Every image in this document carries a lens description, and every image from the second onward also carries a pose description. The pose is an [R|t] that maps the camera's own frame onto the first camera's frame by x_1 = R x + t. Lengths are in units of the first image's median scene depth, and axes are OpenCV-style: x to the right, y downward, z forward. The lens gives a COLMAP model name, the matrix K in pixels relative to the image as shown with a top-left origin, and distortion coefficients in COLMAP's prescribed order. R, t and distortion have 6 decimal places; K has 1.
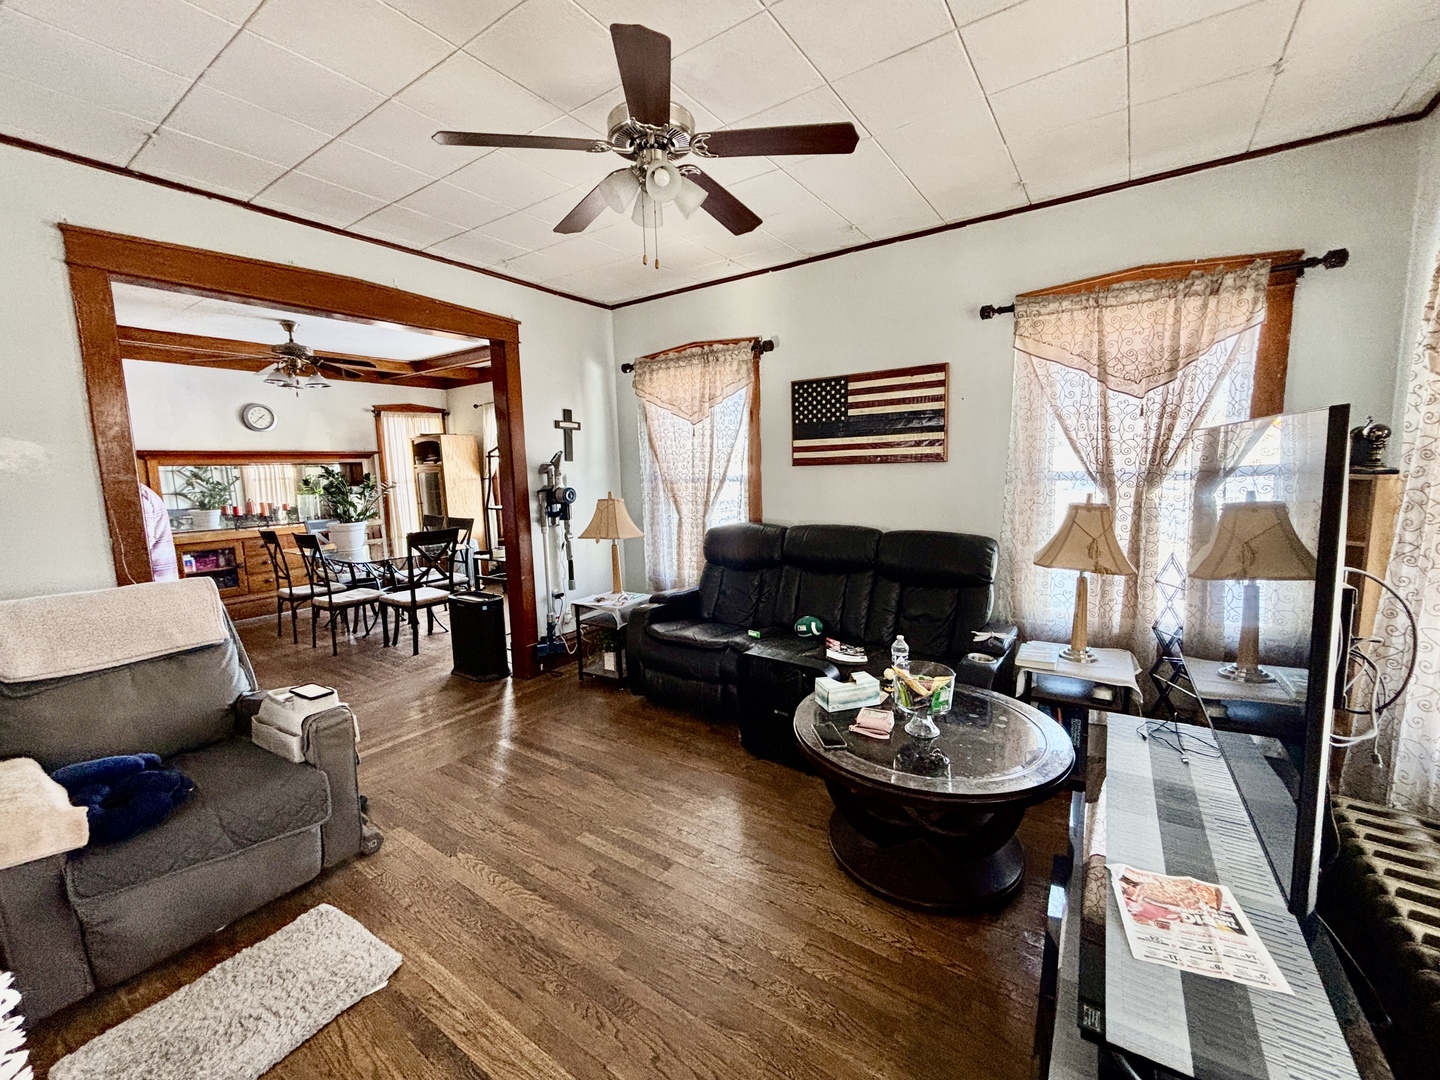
lens RADIAL K [[595.8, 0, 720.0], [0, 595.8, 540.0], [0, 0, 1]] dist [-0.001987, -0.000330]
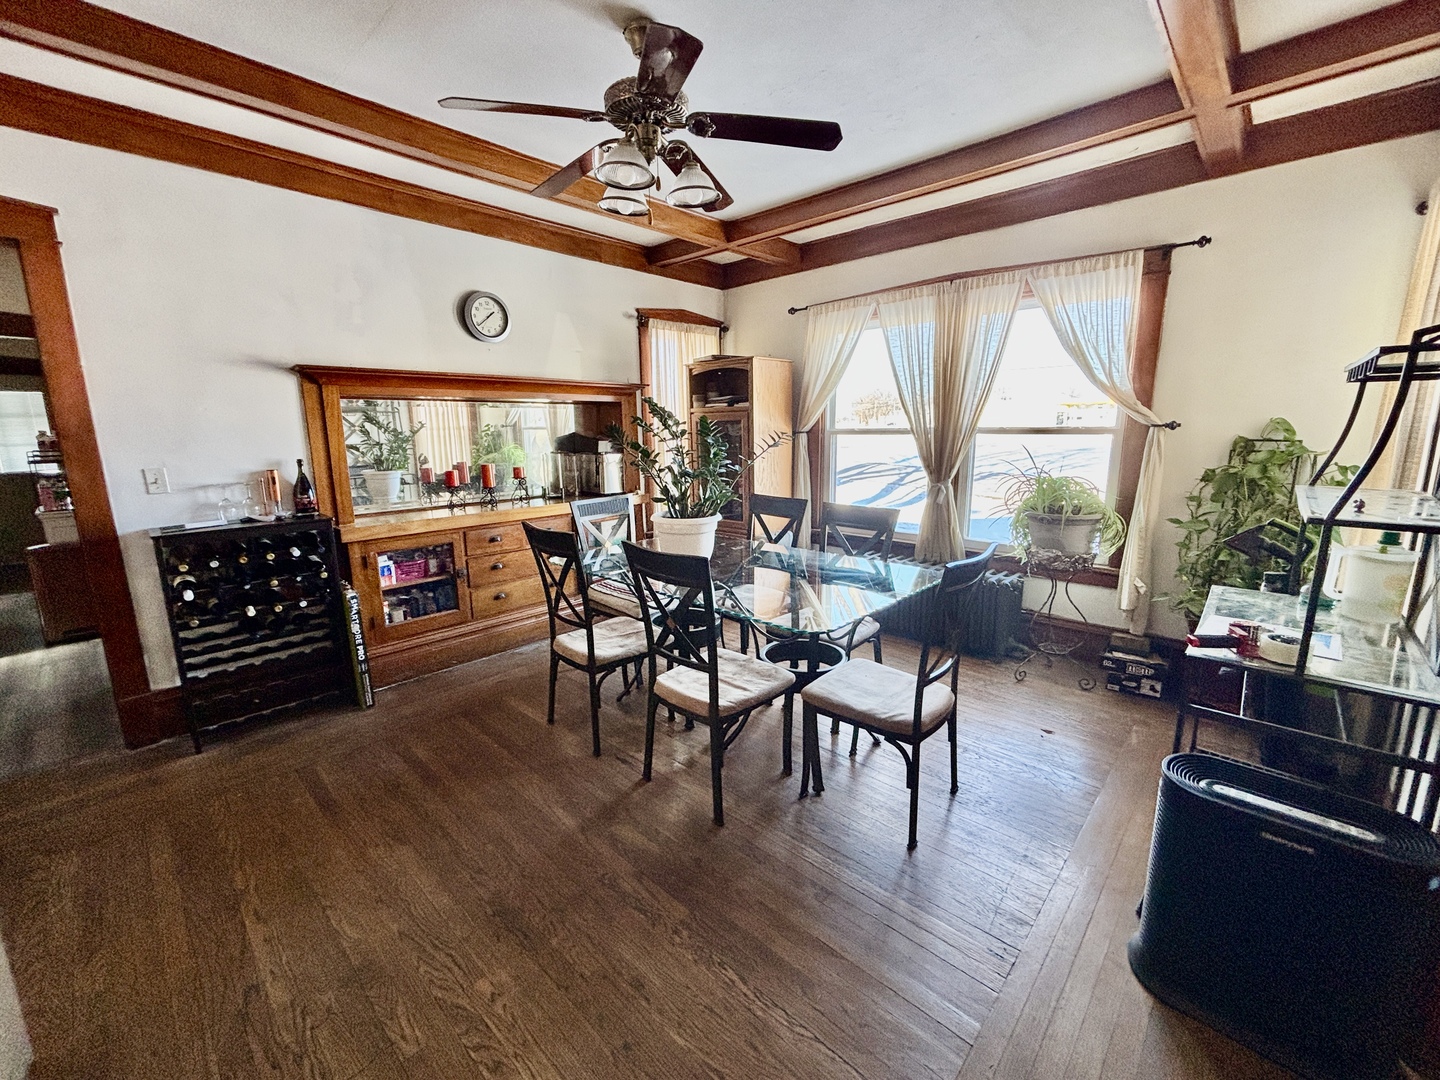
lens RADIAL K [[582.1, 0, 714.7], [0, 582.1, 540.8], [0, 0, 1]] dist [-0.000646, -0.000058]
pose [[0.990997, 0.042961, -0.126802, -0.422428], [-0.032962, 0.996256, 0.079927, -0.038211], [0.129761, -0.075028, 0.988703, 0.404053]]
